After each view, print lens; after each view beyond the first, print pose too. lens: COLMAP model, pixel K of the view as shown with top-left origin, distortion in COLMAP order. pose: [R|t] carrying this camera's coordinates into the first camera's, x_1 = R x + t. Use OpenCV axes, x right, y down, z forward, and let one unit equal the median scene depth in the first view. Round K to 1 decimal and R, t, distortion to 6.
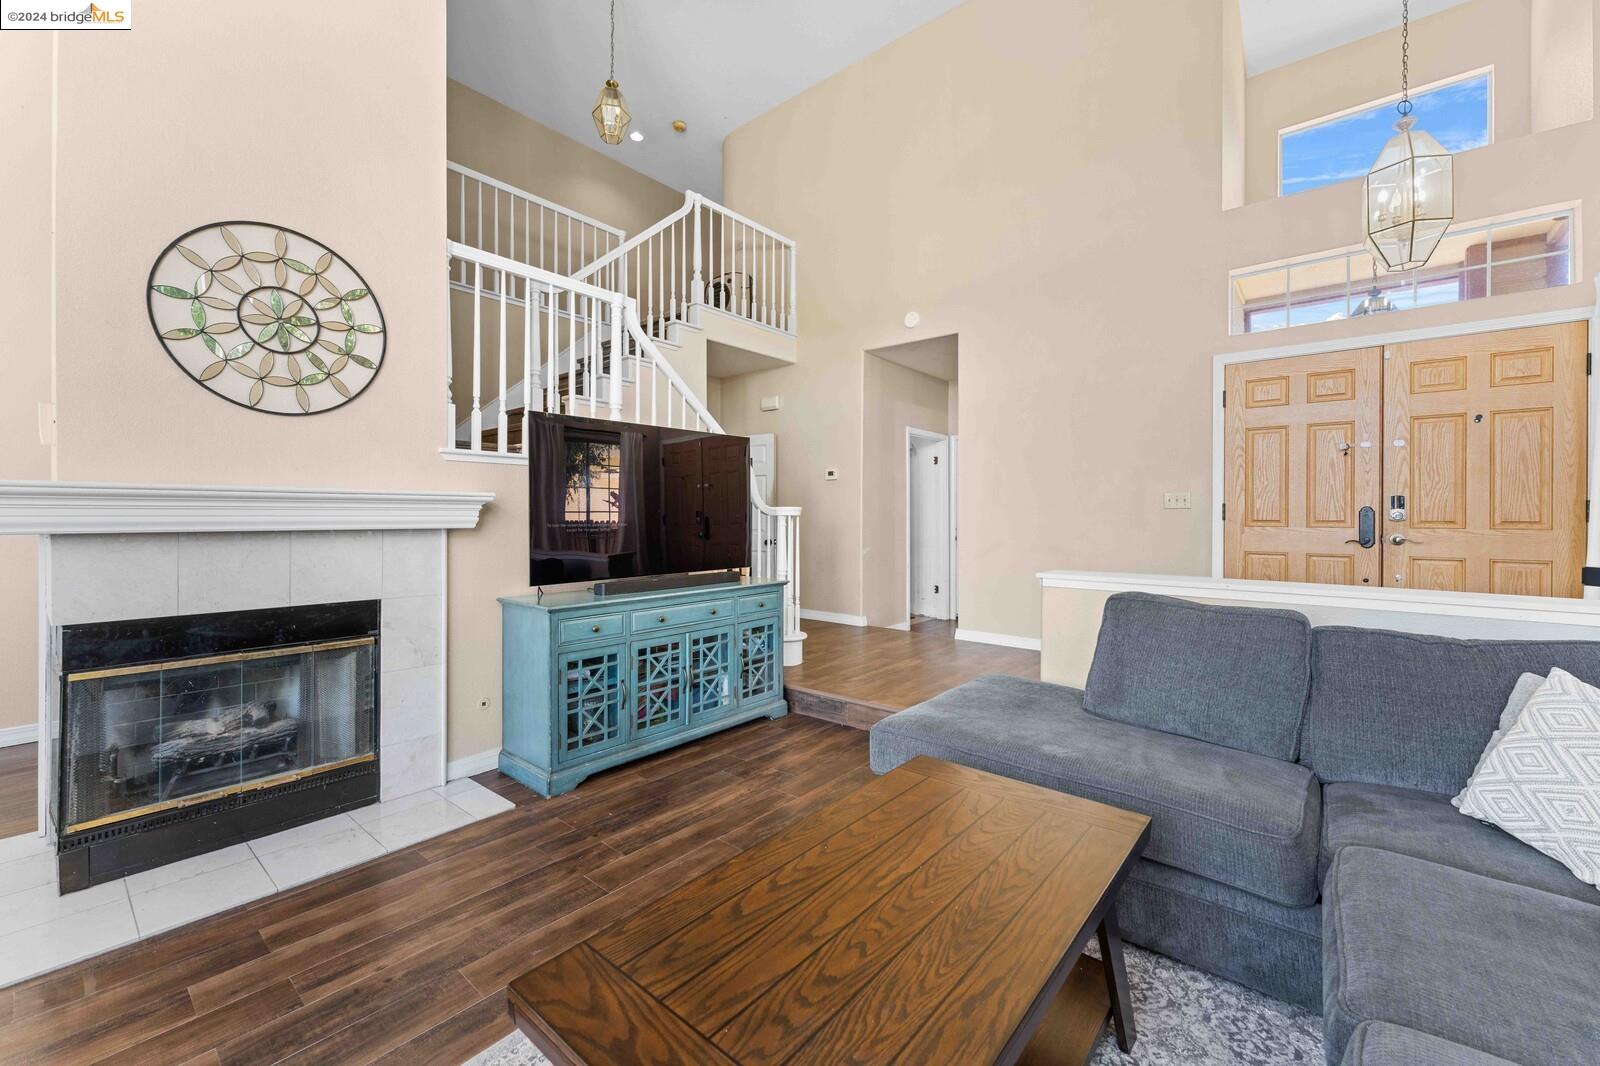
lens RADIAL K [[642.1, 0, 797.8], [0, 642.1, 516.4], [0, 0, 1]] dist [-0.001561, 0.000206]
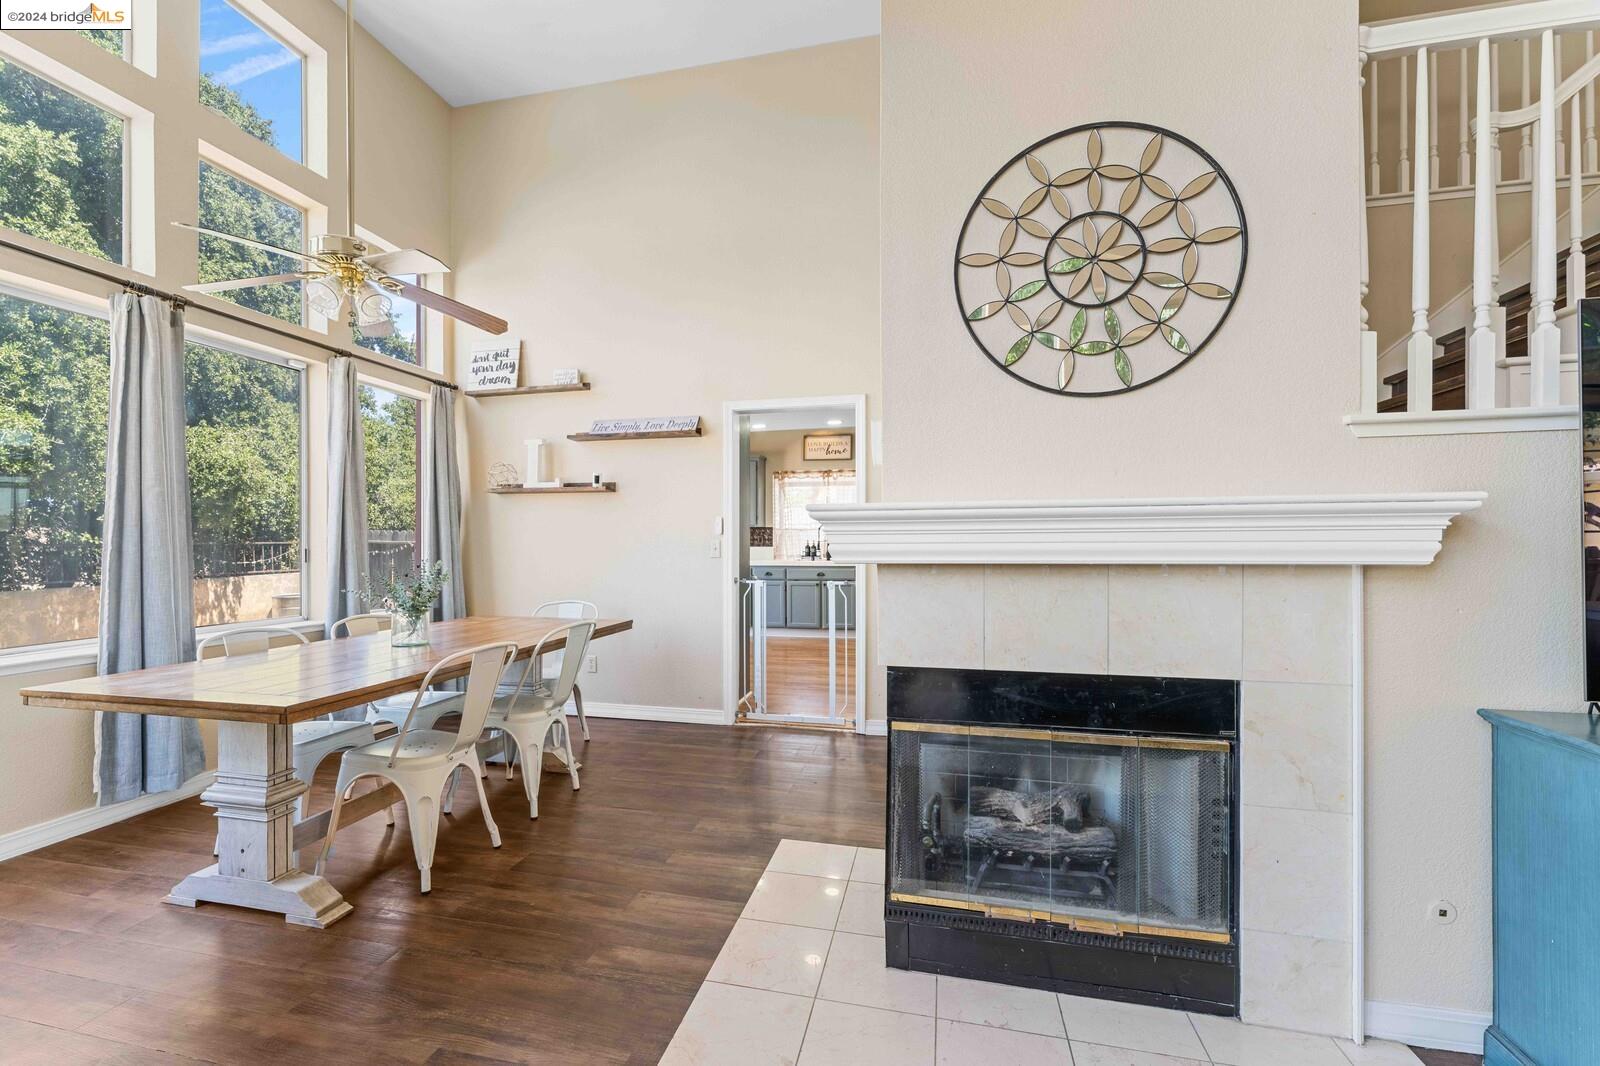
lens RADIAL K [[648.7, 0, 795.2], [0, 648.7, 545.0], [0, 0, 1]] dist [0.000895, 0.000094]
pose [[0.453858, 0.001192, -0.891073, -0.315807], [0.004936, 0.999980, 0.003852, -0.001867], [0.891060, -0.006147, 0.453844, 0.376759]]
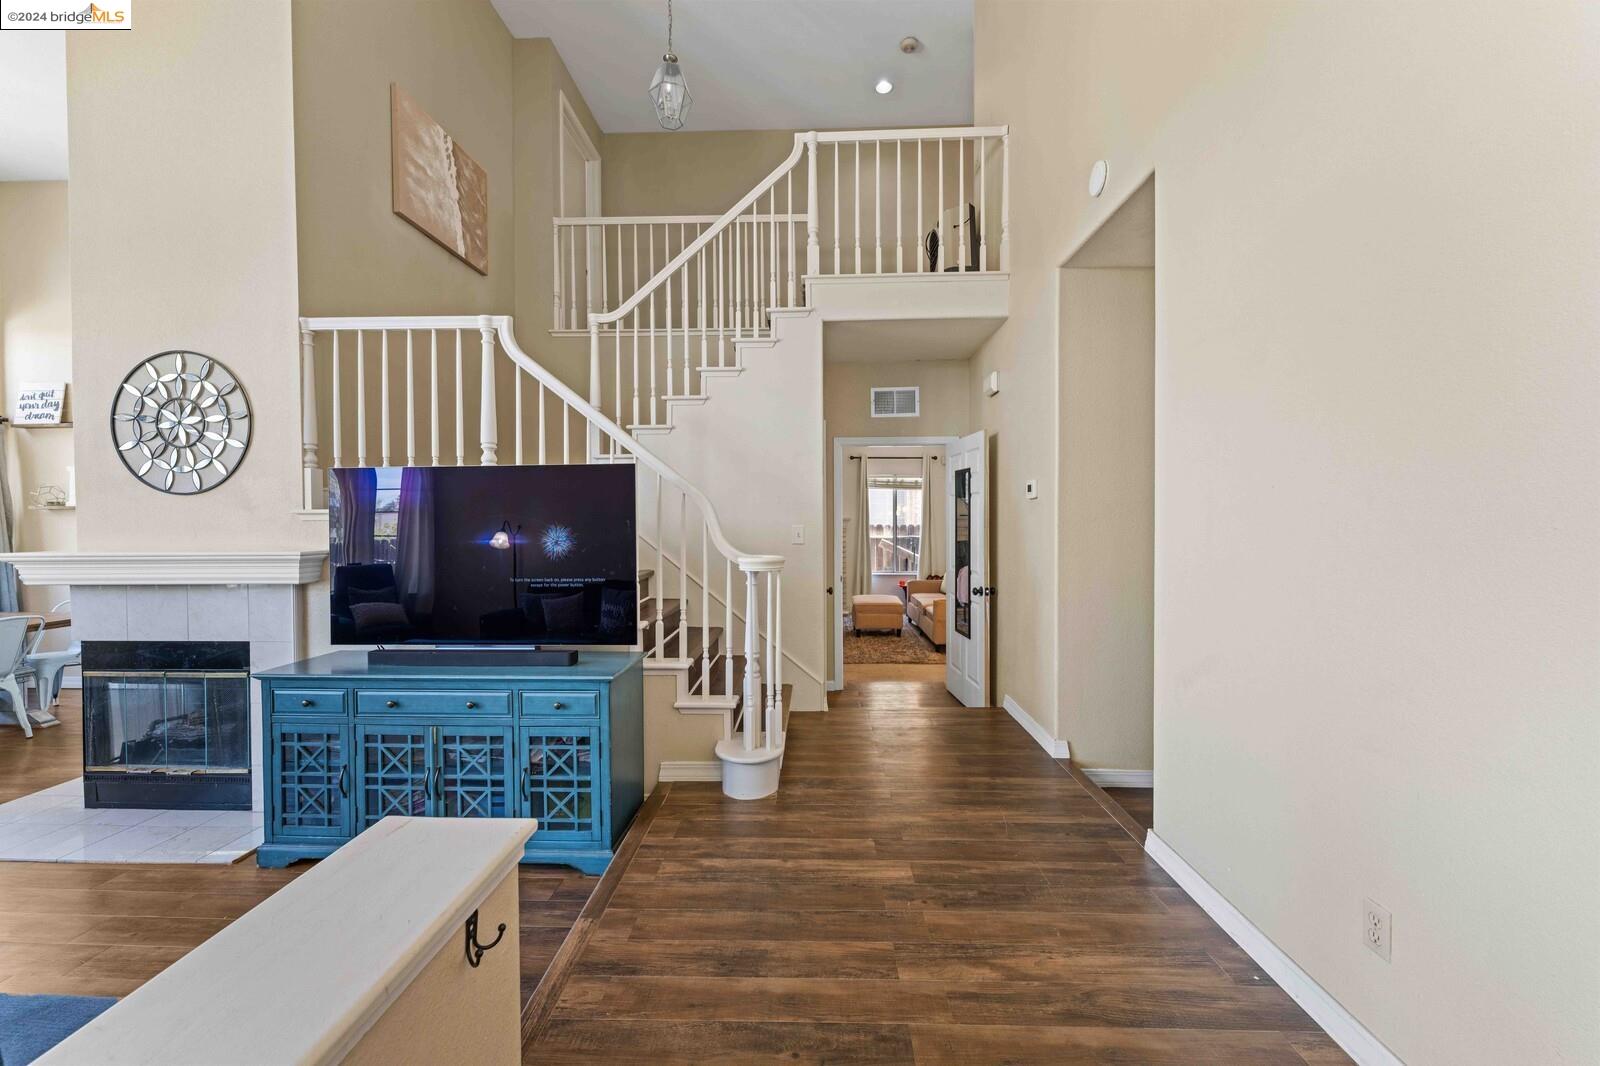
lens RADIAL K [[636.9, 0, 797.6], [0, 636.9, 531.2], [0, 0, 1]] dist [-0.001009, -0.000274]
pose [[0.617602, 0.010872, -0.786416, 0.950826], [0.005716, 0.999816, 0.018311, -0.095759], [0.786470, -0.015804, 0.617426, 1.133475]]
